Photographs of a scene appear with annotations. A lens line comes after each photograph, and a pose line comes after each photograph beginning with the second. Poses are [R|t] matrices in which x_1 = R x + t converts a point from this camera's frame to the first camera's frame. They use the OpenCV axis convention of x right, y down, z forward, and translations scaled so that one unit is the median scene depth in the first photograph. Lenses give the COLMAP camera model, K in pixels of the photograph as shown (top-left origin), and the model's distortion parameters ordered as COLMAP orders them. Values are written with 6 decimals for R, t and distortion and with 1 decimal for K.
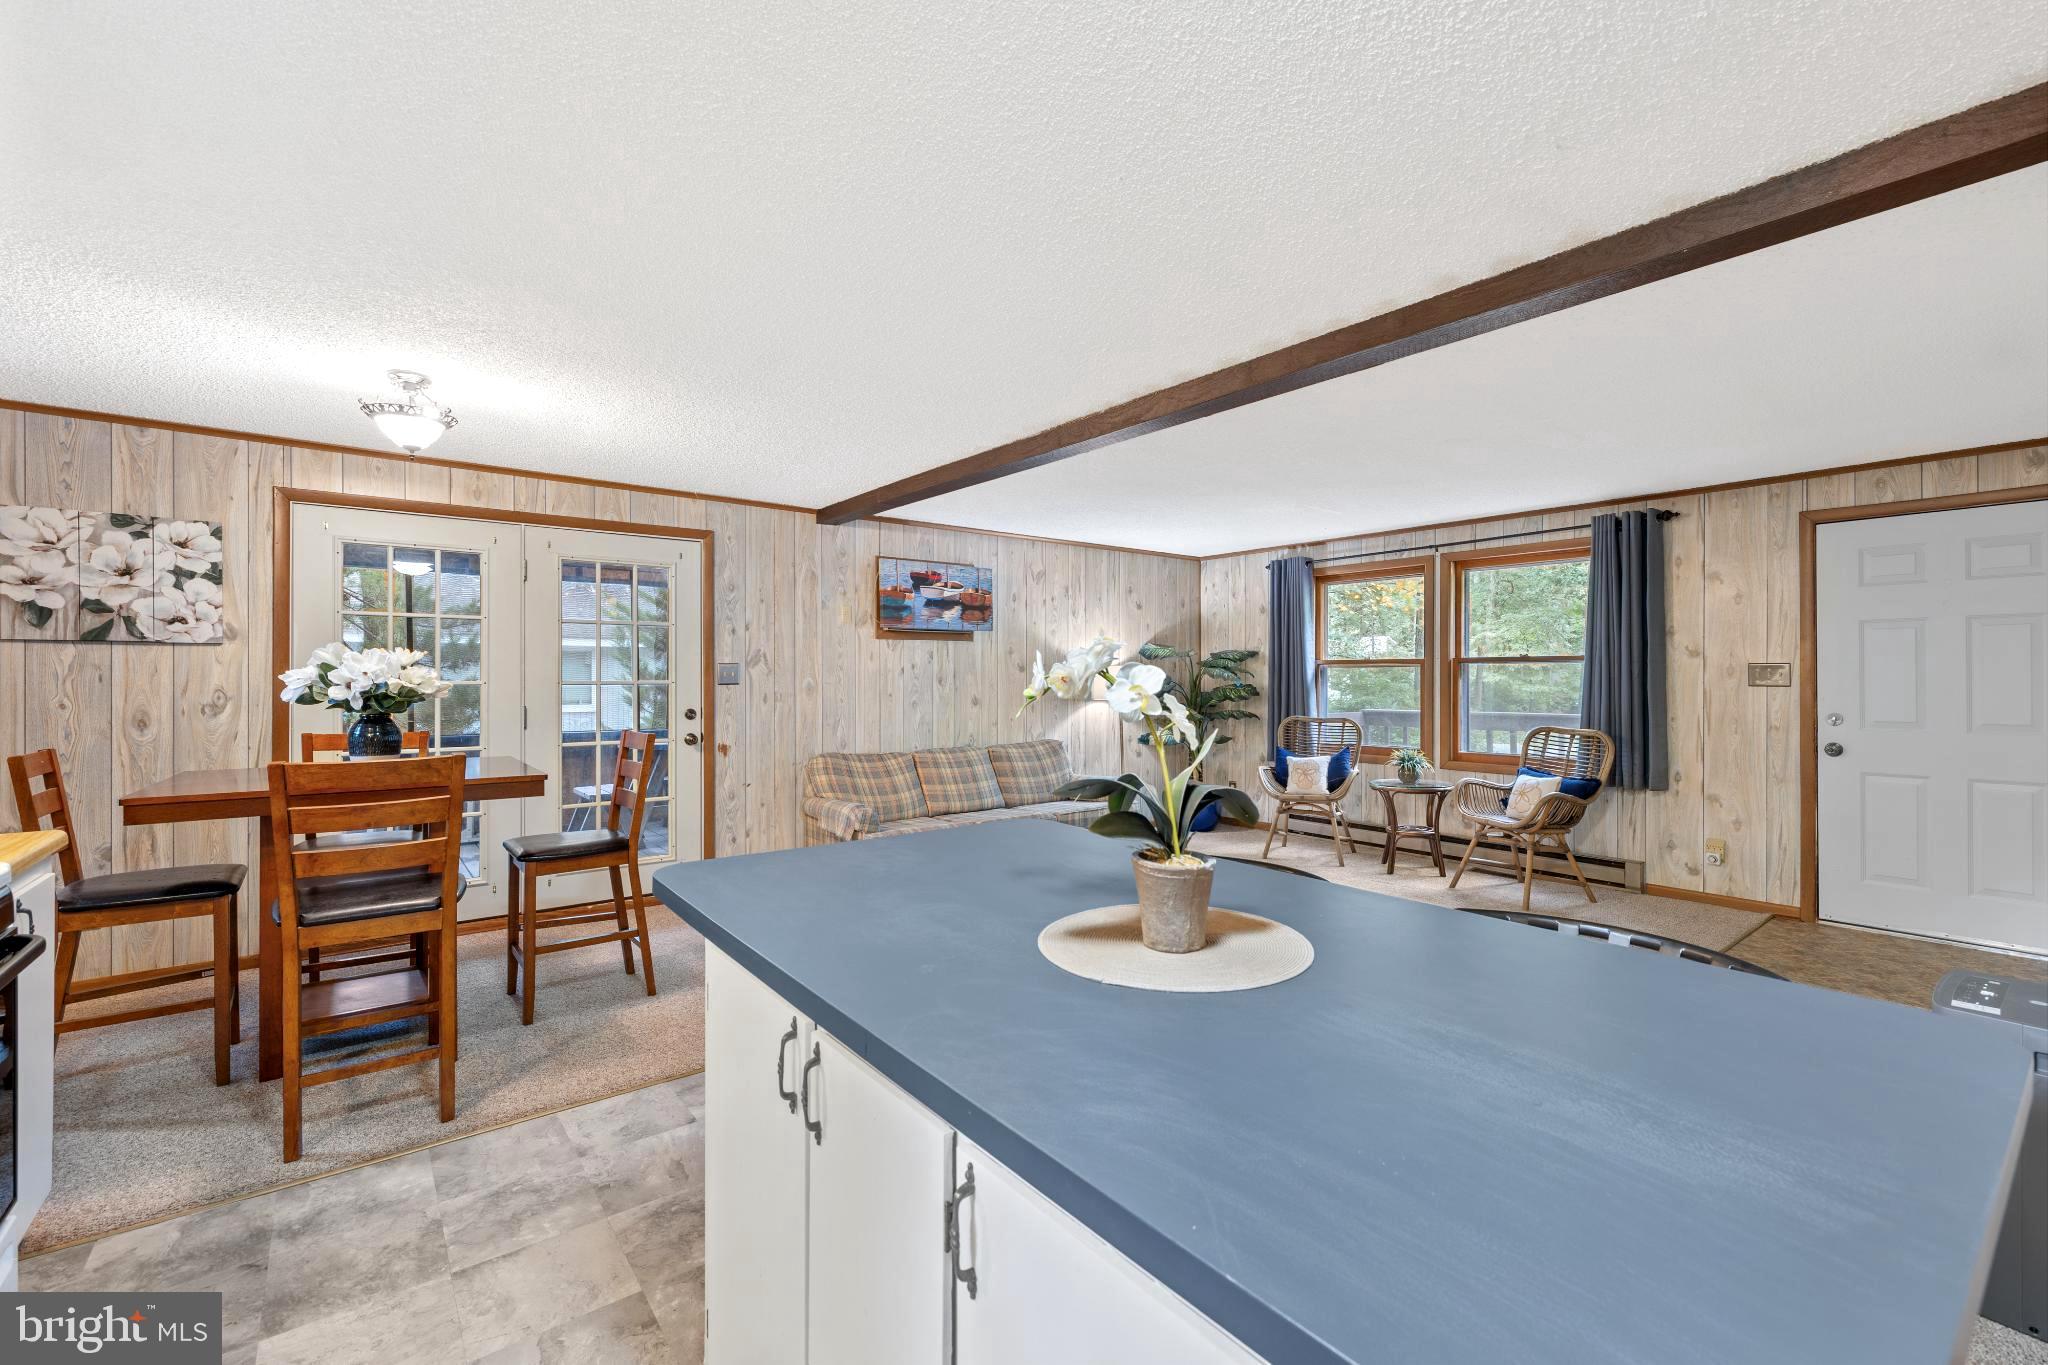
lens RADIAL K [[862.2, 0, 1020.8], [0, 862.2, 678.5], [0, 0, 1]] dist [-0.000300, -0.000365]
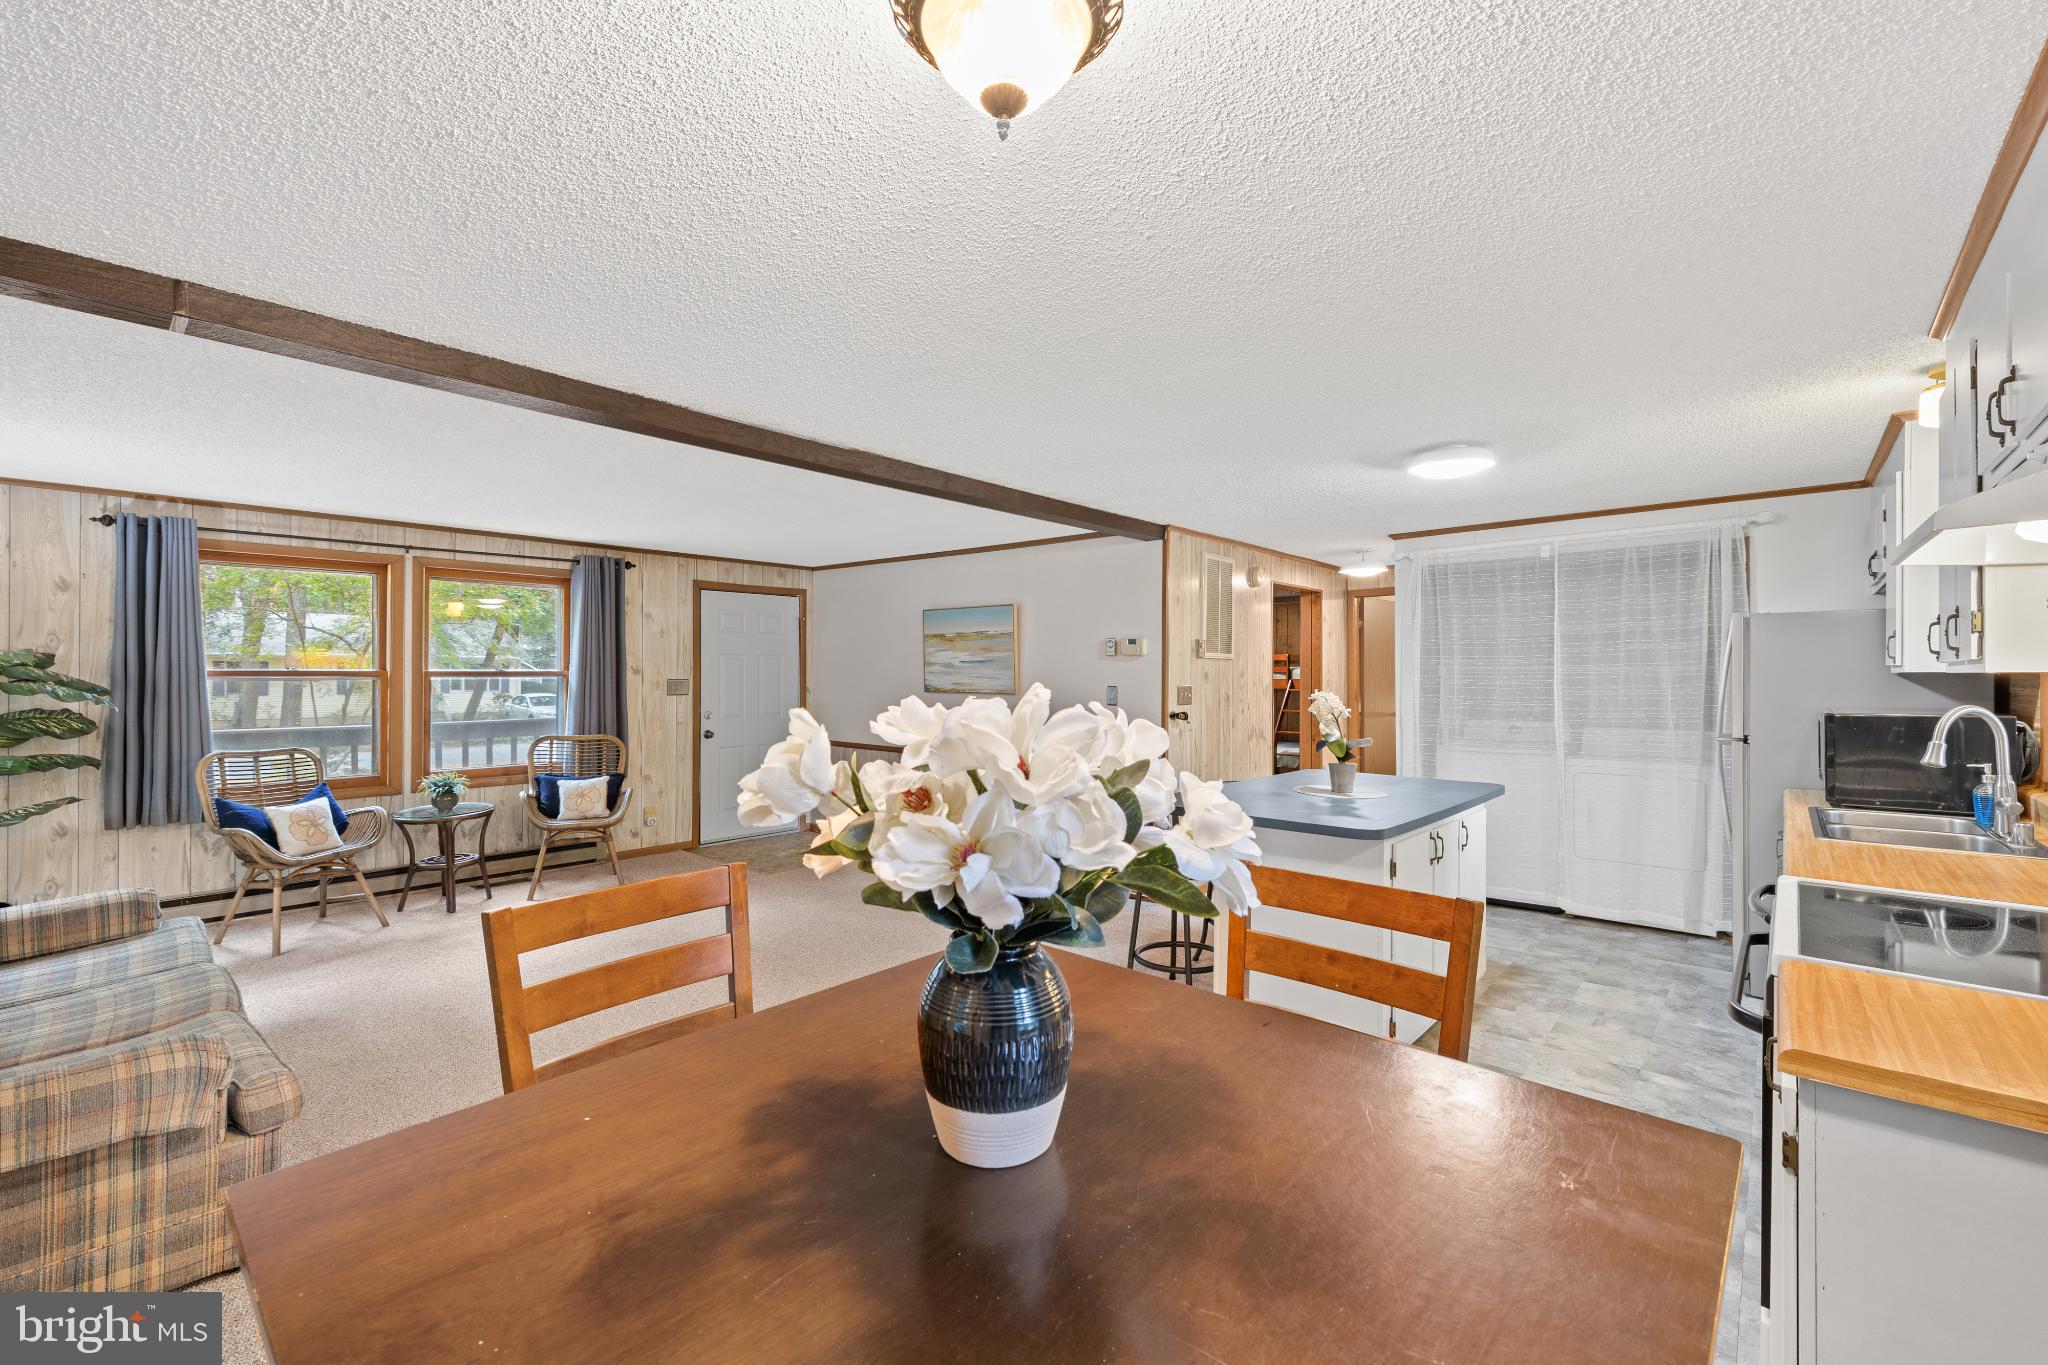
lens RADIAL K [[862.2, 0, 1020.8], [0, 862.2, 678.5], [0, 0, 1]] dist [-0.000300, -0.000365]
pose [[-0.184425, -0.007914, 0.982815, -0.562305], [-0.000750, 0.999968, 0.007911, -0.025735], [-0.982846, 0.000722, -0.184425, 0.577503]]
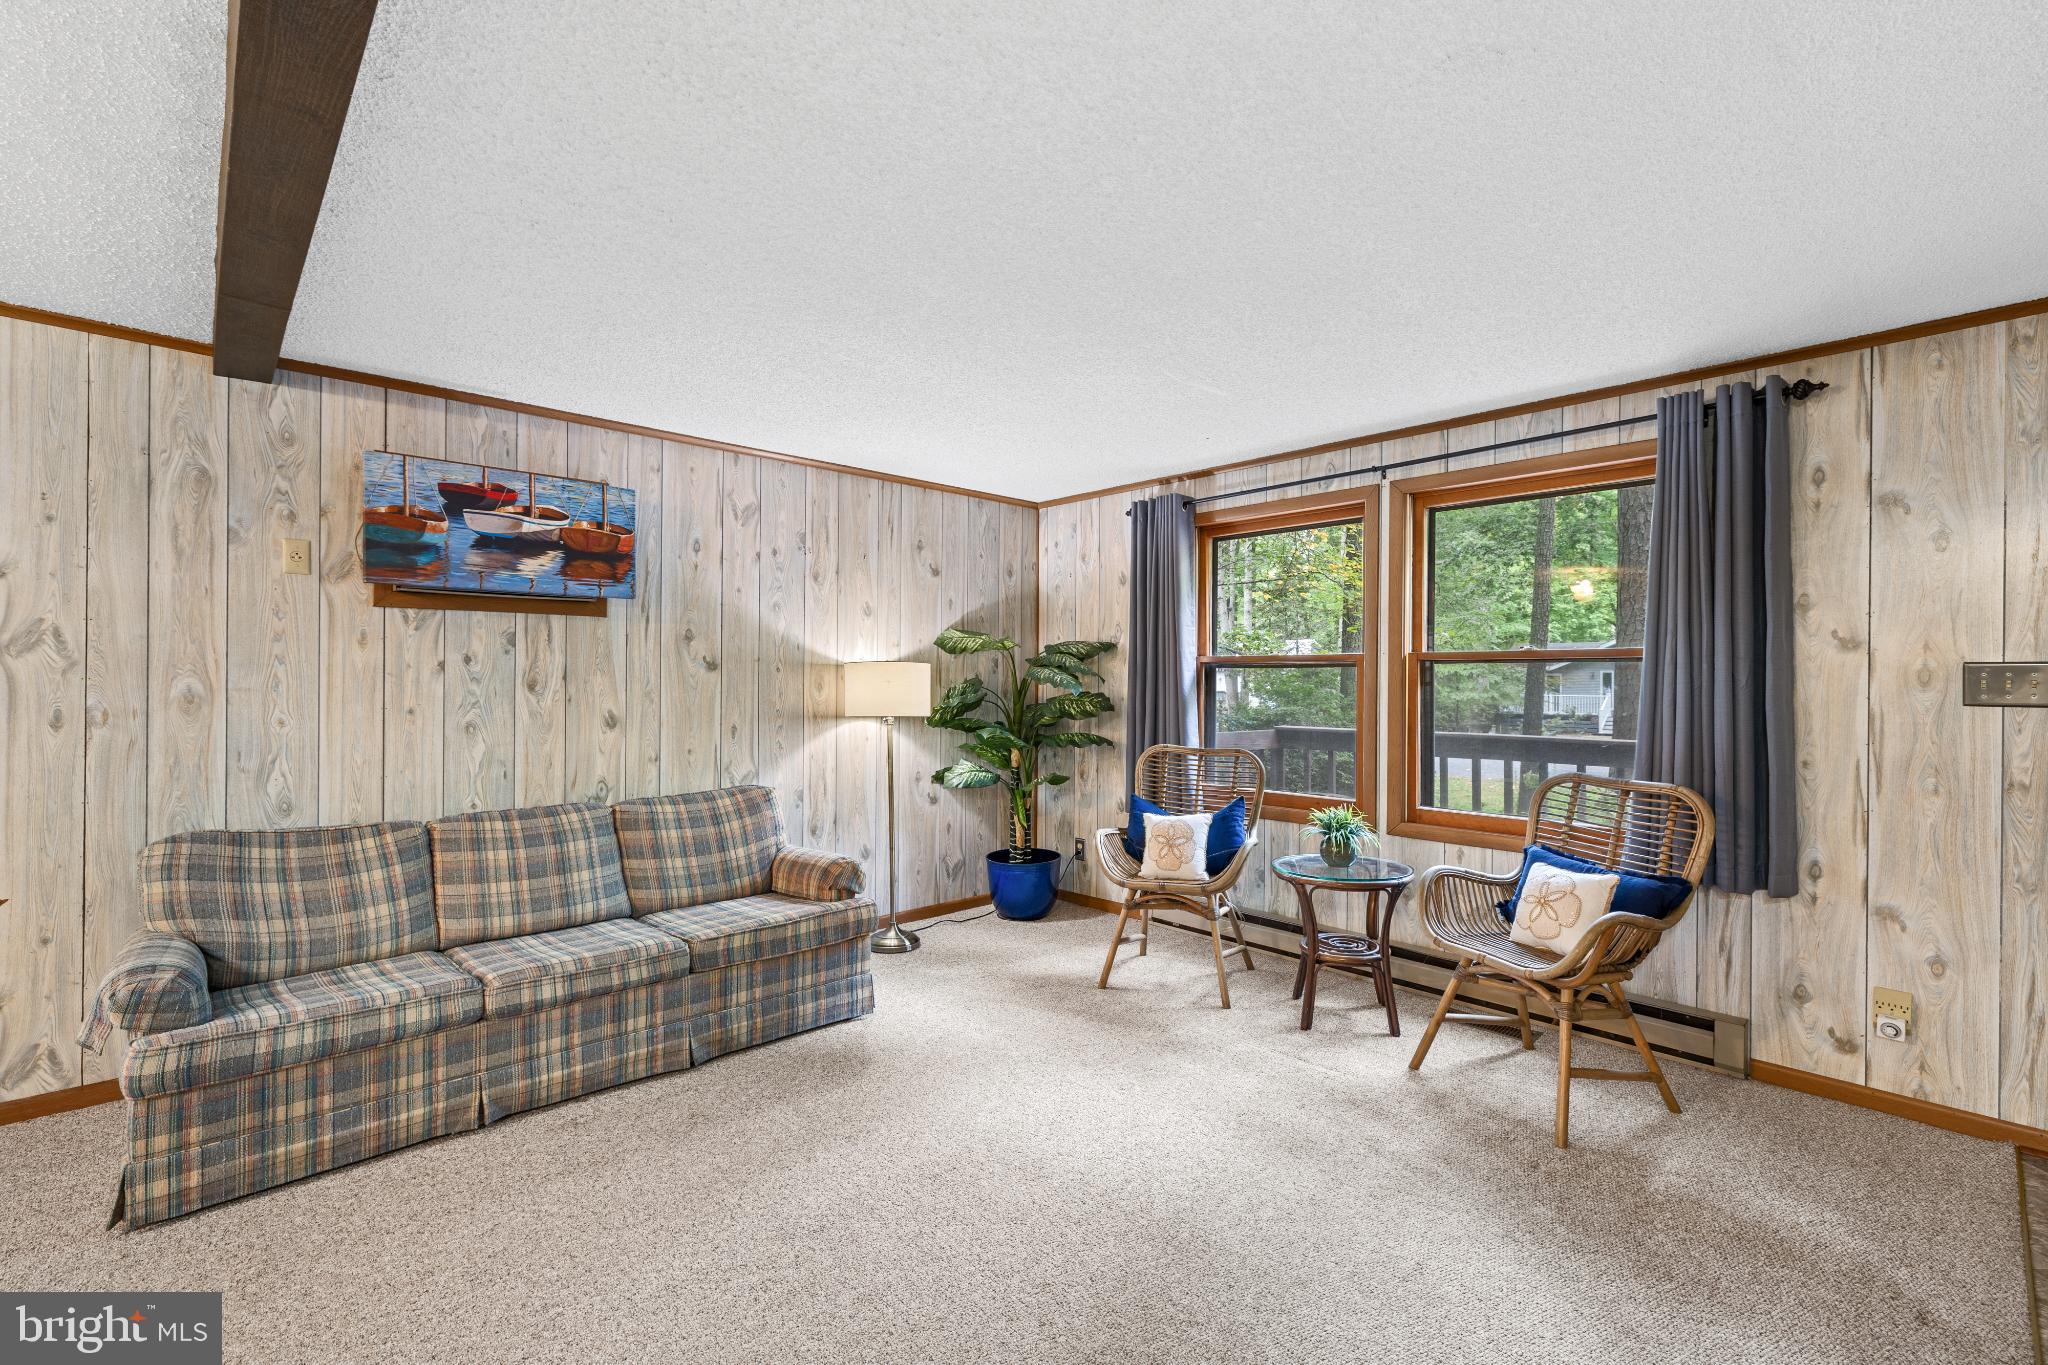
lens RADIAL K [[887.1, 0, 1023.5], [0, 887.1, 679.5], [0, 0, 1]] dist [-0.000527, -0.000120]
pose [[0.996232, 0.006403, 0.086487, 0.188603], [-0.006231, 0.999978, -0.002258, -0.001989], [-0.086499, 0.001710, 0.996250, 0.428007]]
